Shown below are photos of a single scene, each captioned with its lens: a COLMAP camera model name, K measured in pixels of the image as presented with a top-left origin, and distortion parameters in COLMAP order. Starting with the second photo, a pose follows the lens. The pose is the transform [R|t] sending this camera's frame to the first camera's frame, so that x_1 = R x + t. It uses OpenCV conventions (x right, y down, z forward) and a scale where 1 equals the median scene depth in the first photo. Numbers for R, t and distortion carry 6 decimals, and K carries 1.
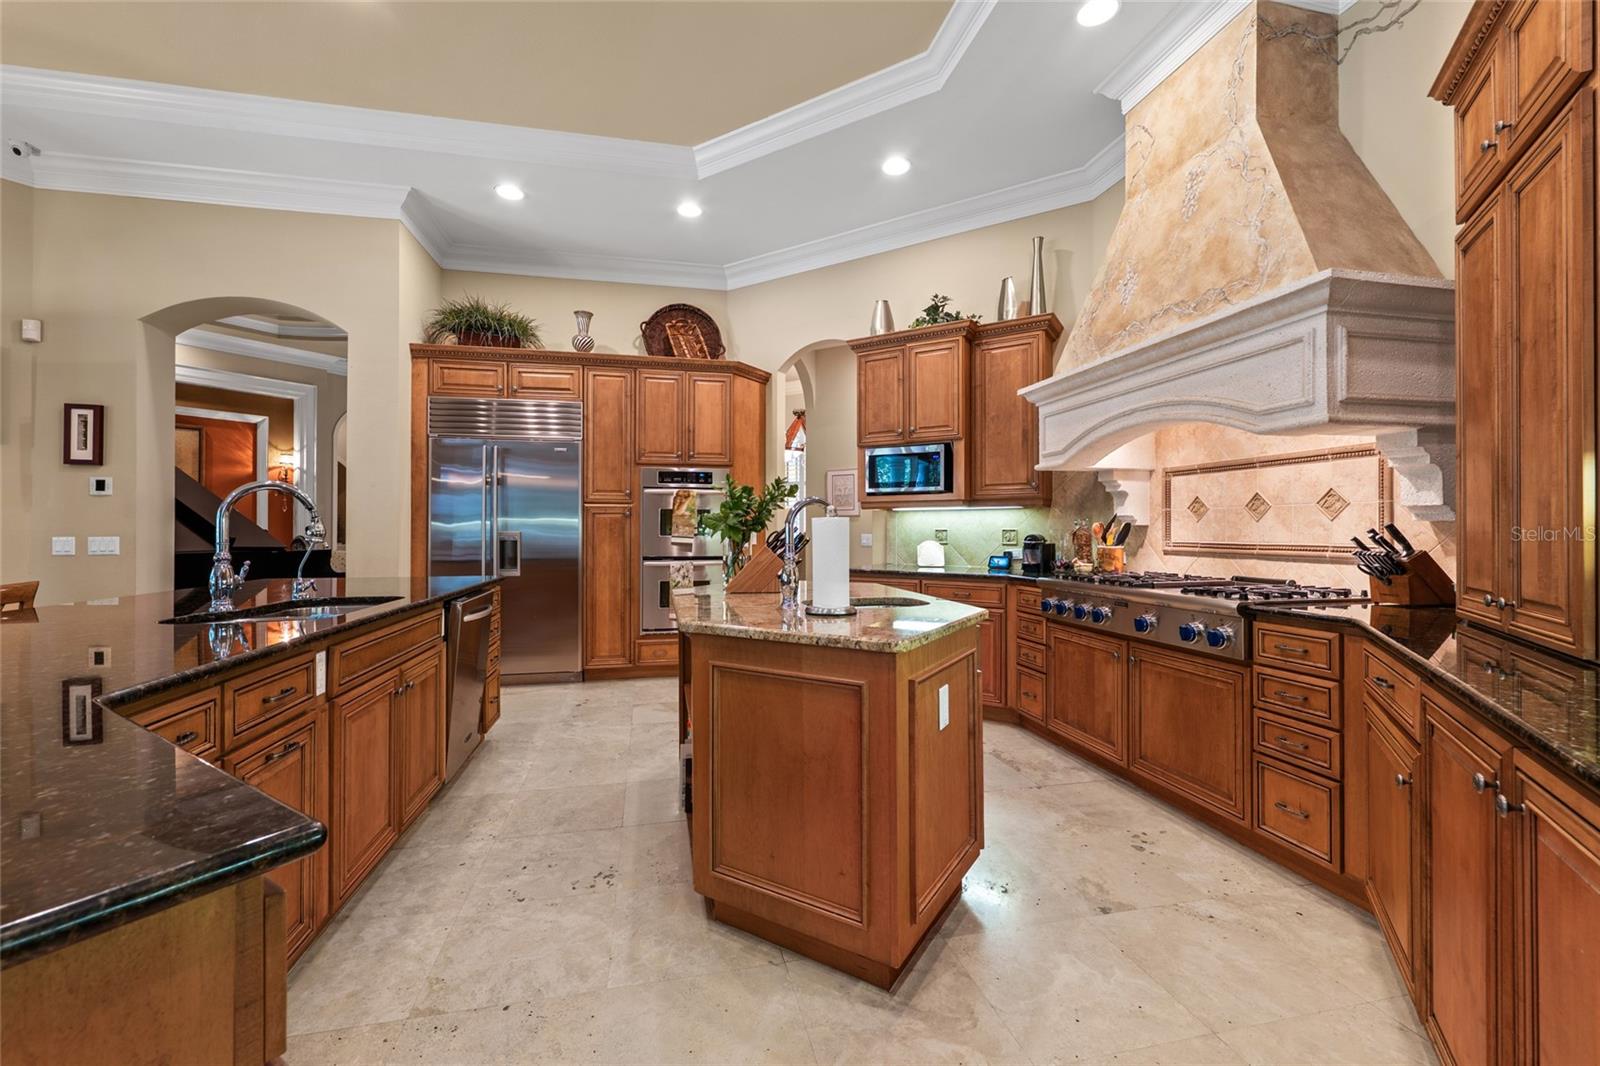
lens RADIAL K [[655.5, 0, 792.1], [0, 655.5, 527.6], [0, 0, 1]] dist [-0.005769, 0.000127]
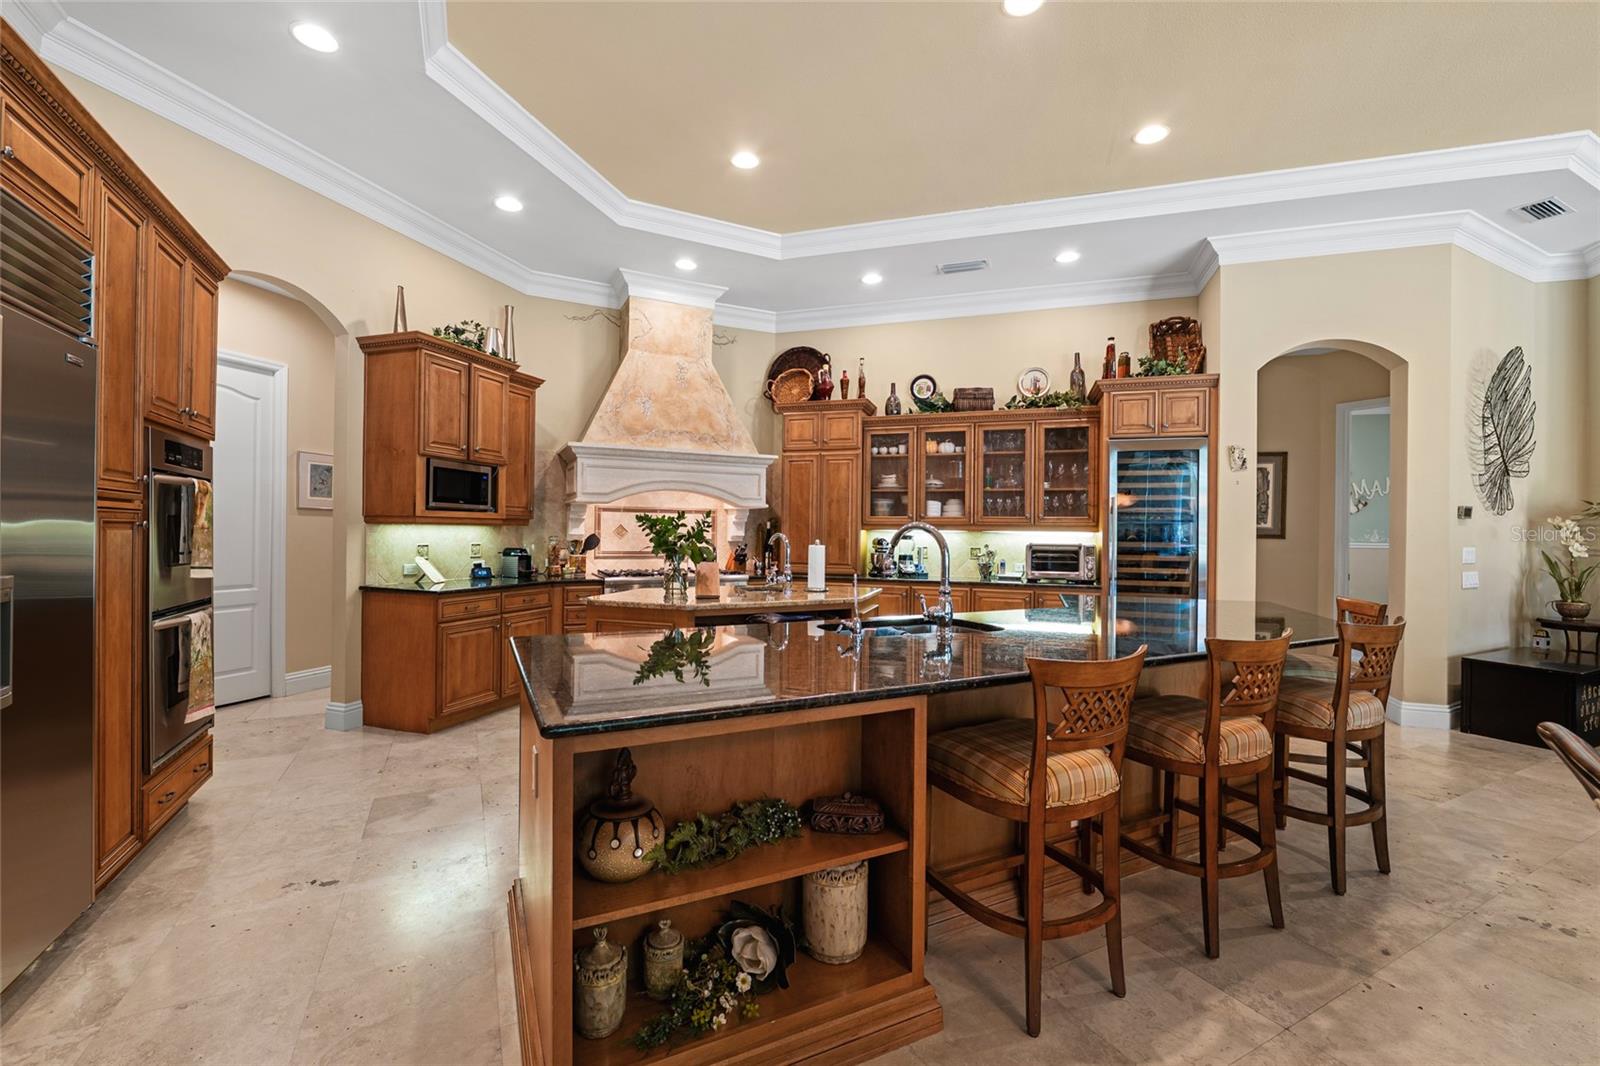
lens RADIAL K [[655.5, 0, 797.4], [0, 655.5, 534.0], [0, 0, 1]] dist [-0.005769, 0.000127]
pose [[-0.248146, -0.003363, 0.968717, -1.203074], [-0.014190, 0.999899, -0.000164, -0.029556], [-0.968619, -0.013787, -0.248169, 0.980484]]
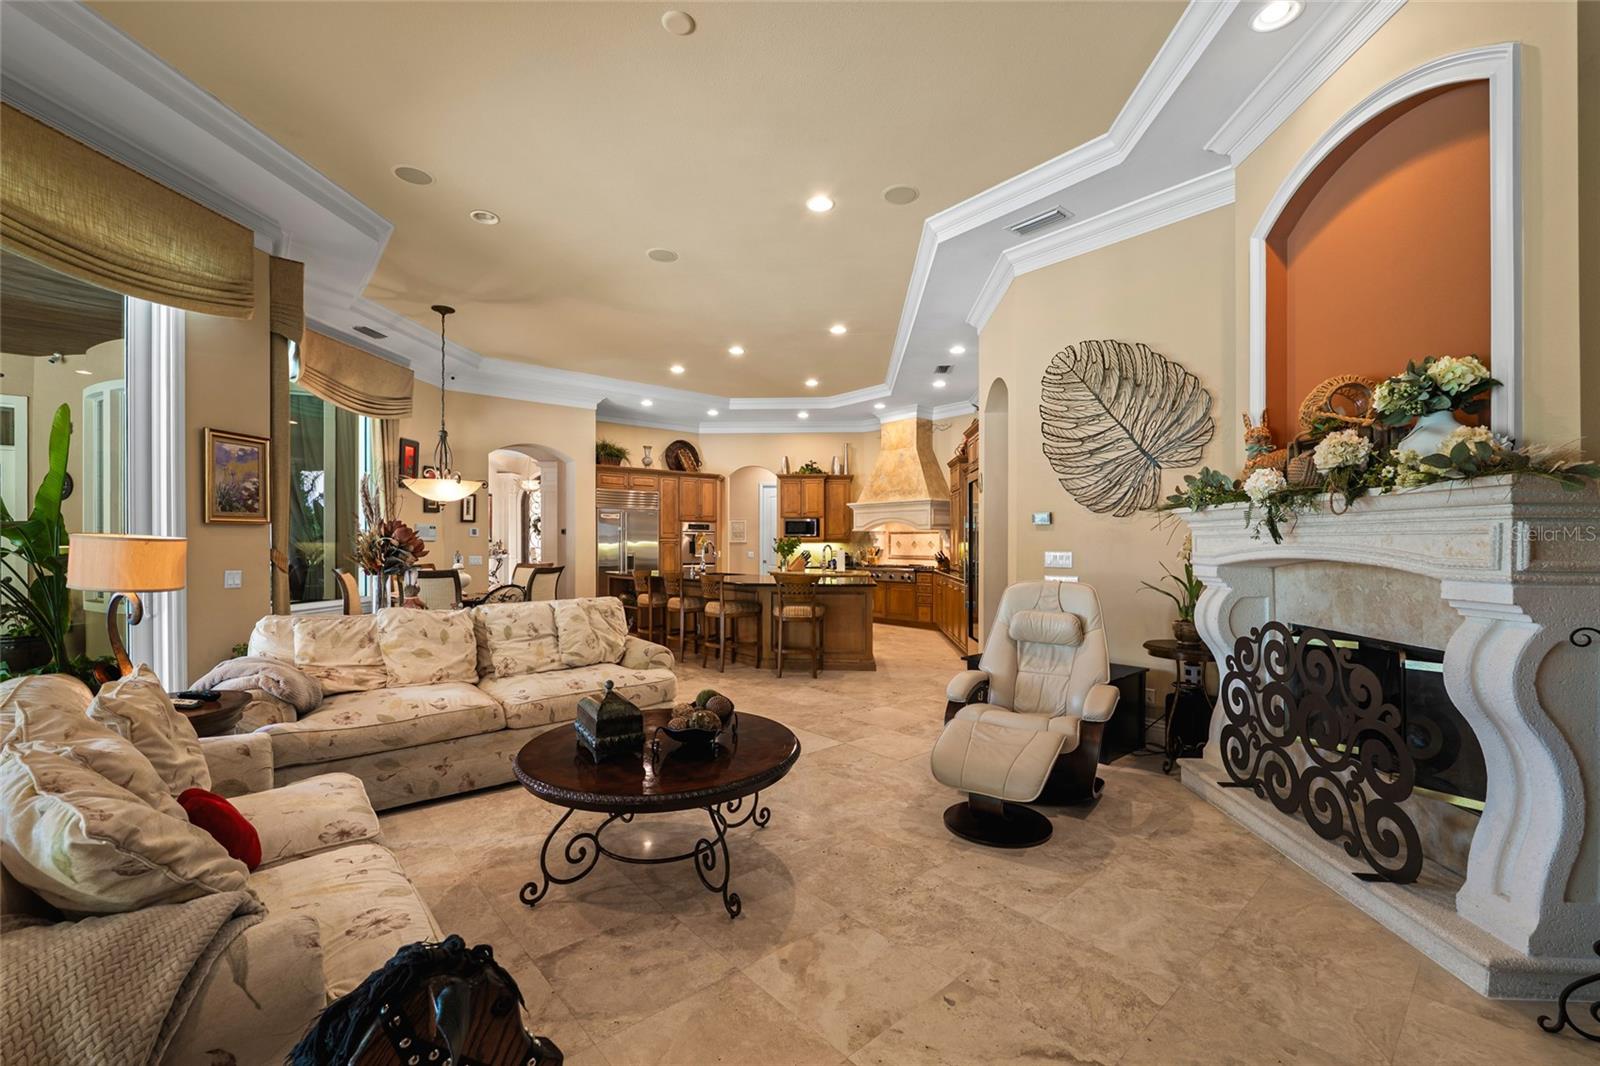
lens RADIAL K [[655.5, 0, 799.1], [0, 655.5, 541.9], [0, 0, 1]] dist [-0.005769, 0.000127]
pose [[0.880512, 0.002064, 0.474019, -1.383273], [-0.002385, 0.999997, 0.000076, -0.042392], [-0.474018, -0.001197, 0.880514, -1.665185]]
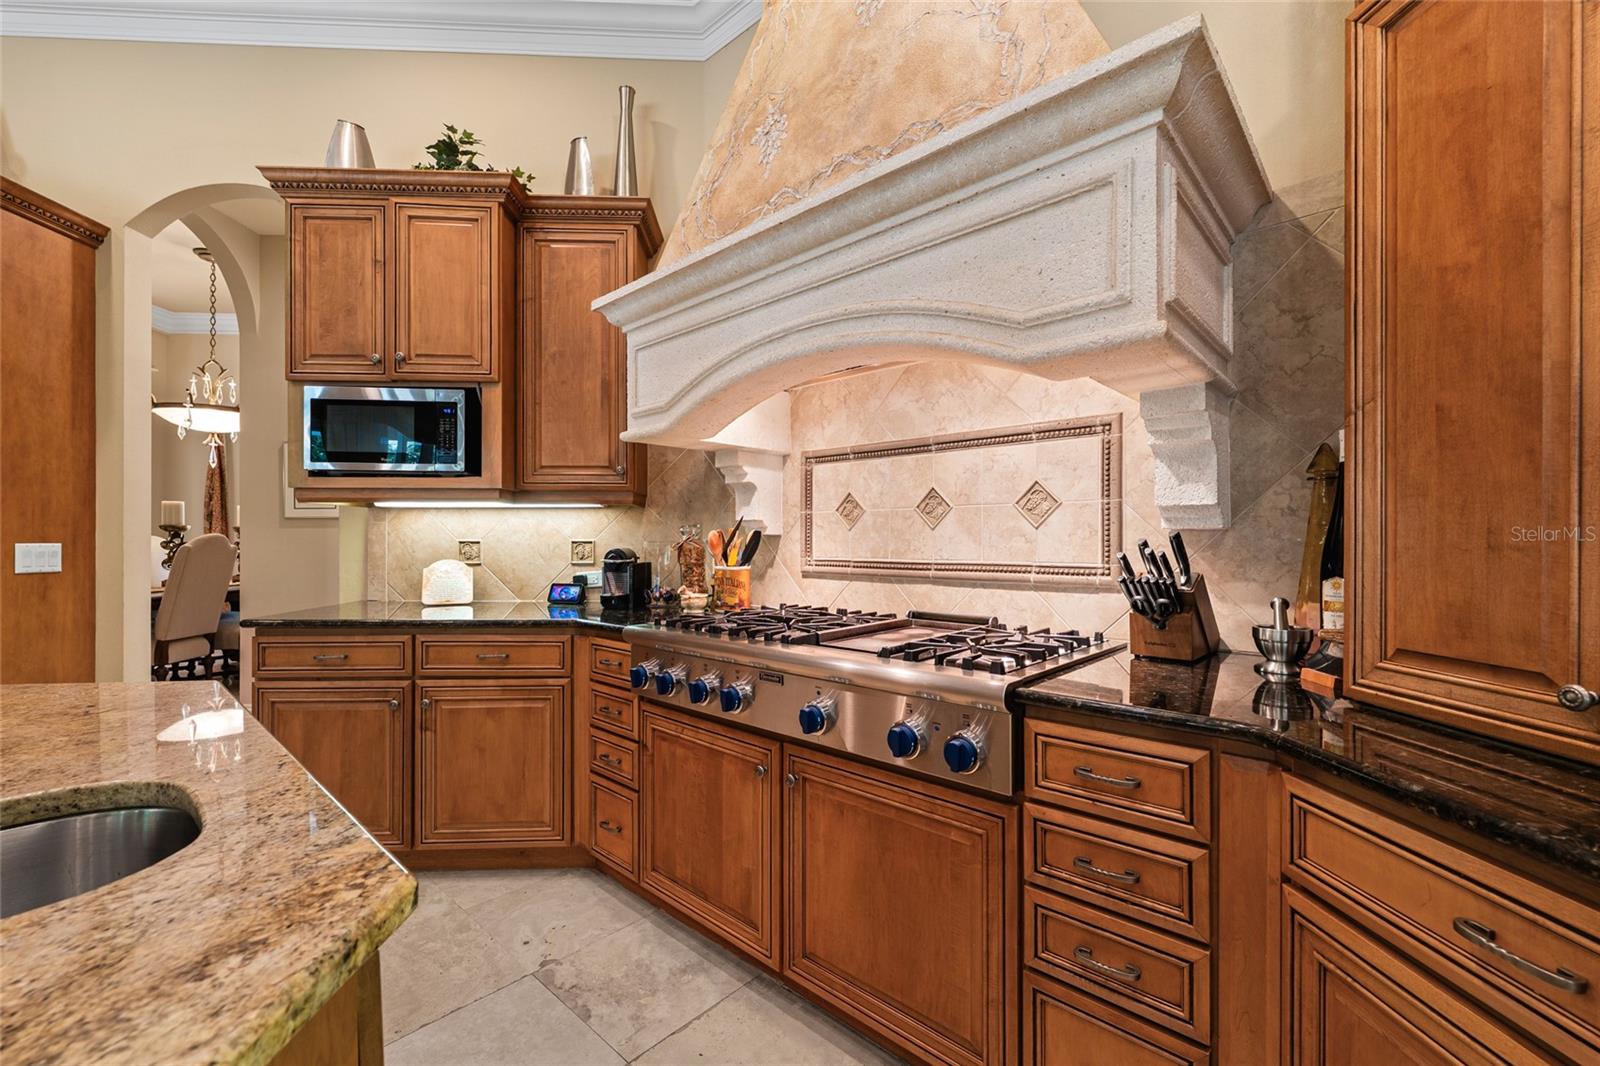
lens RADIAL K [[655.5, 0, 805.5], [0, 655.5, 541.6], [0, 0, 1]] dist [-0.005769, 0.000127]
pose [[0.812957, -0.000655, 0.582324, 0.179505], [-0.002139, 0.999989, 0.004111, 0.000864], [-0.582320, -0.004587, 0.812946, 0.466083]]
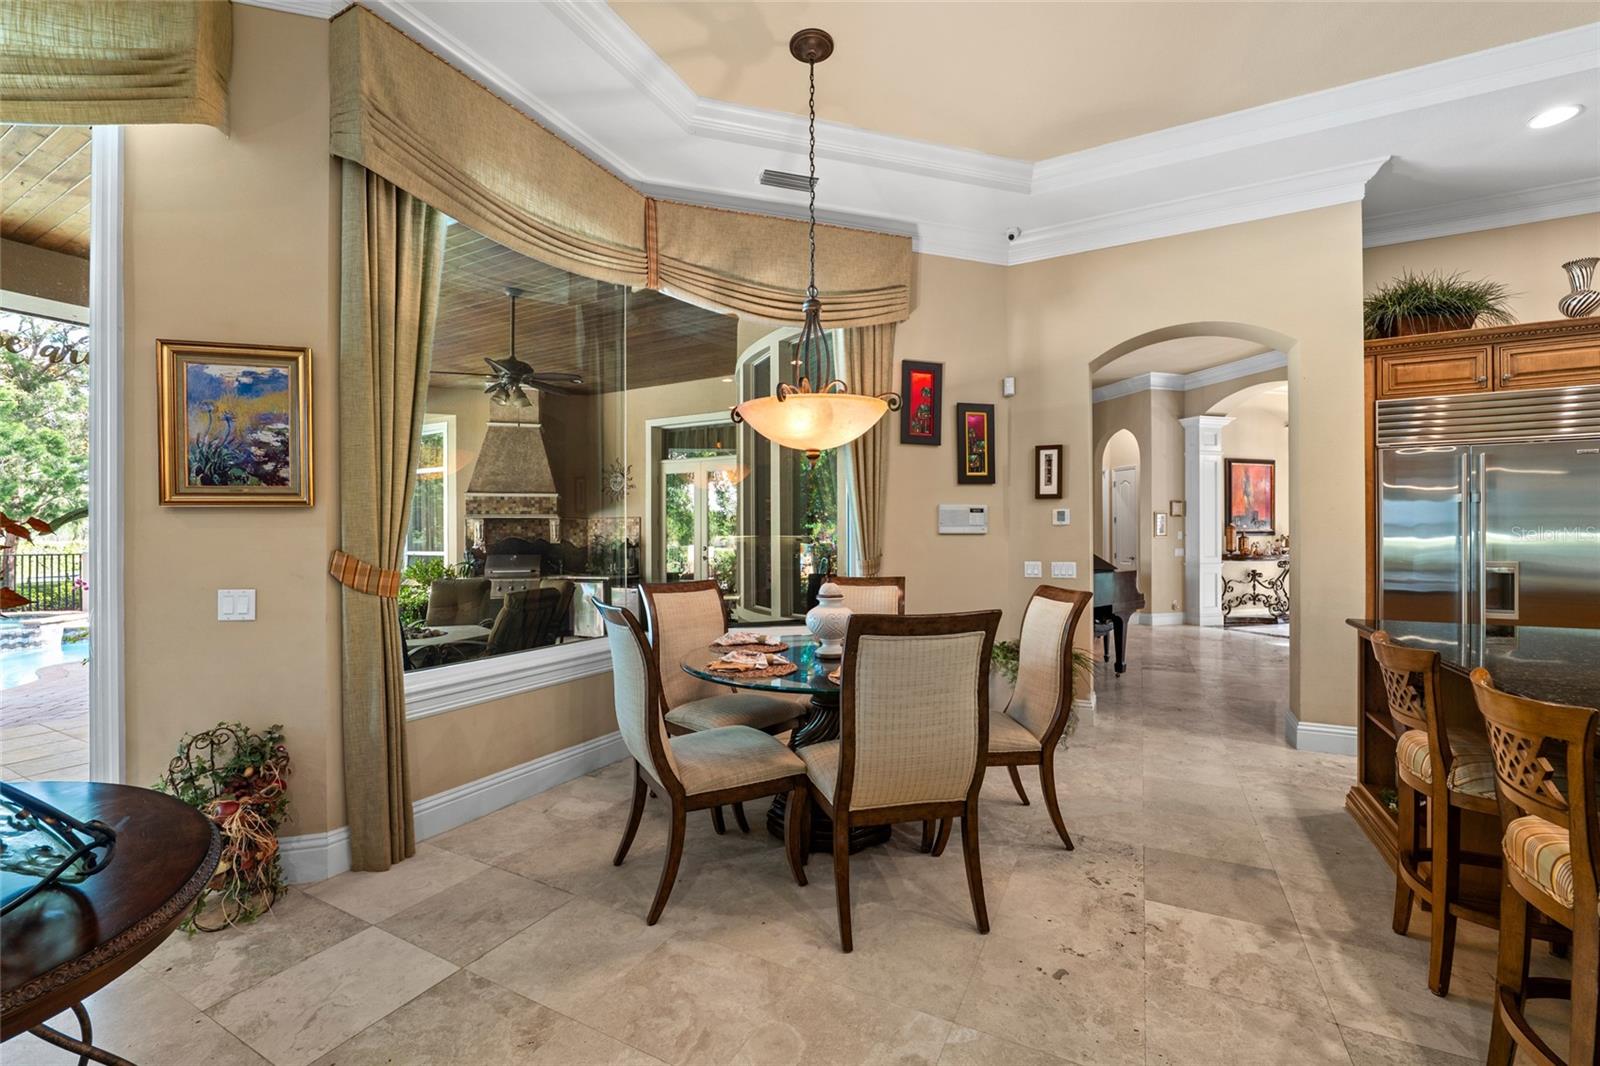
lens RADIAL K [[655.5, 0, 813.8], [0, 655.5, 534.8], [0, 0, 1]] dist [-0.005769, 0.000127]
pose [[0.768968, -0.003620, -0.639277, -0.809460], [0.004563, 0.999990, -0.000174, -0.041454], [0.639271, -0.002783, 0.768976, -0.172306]]
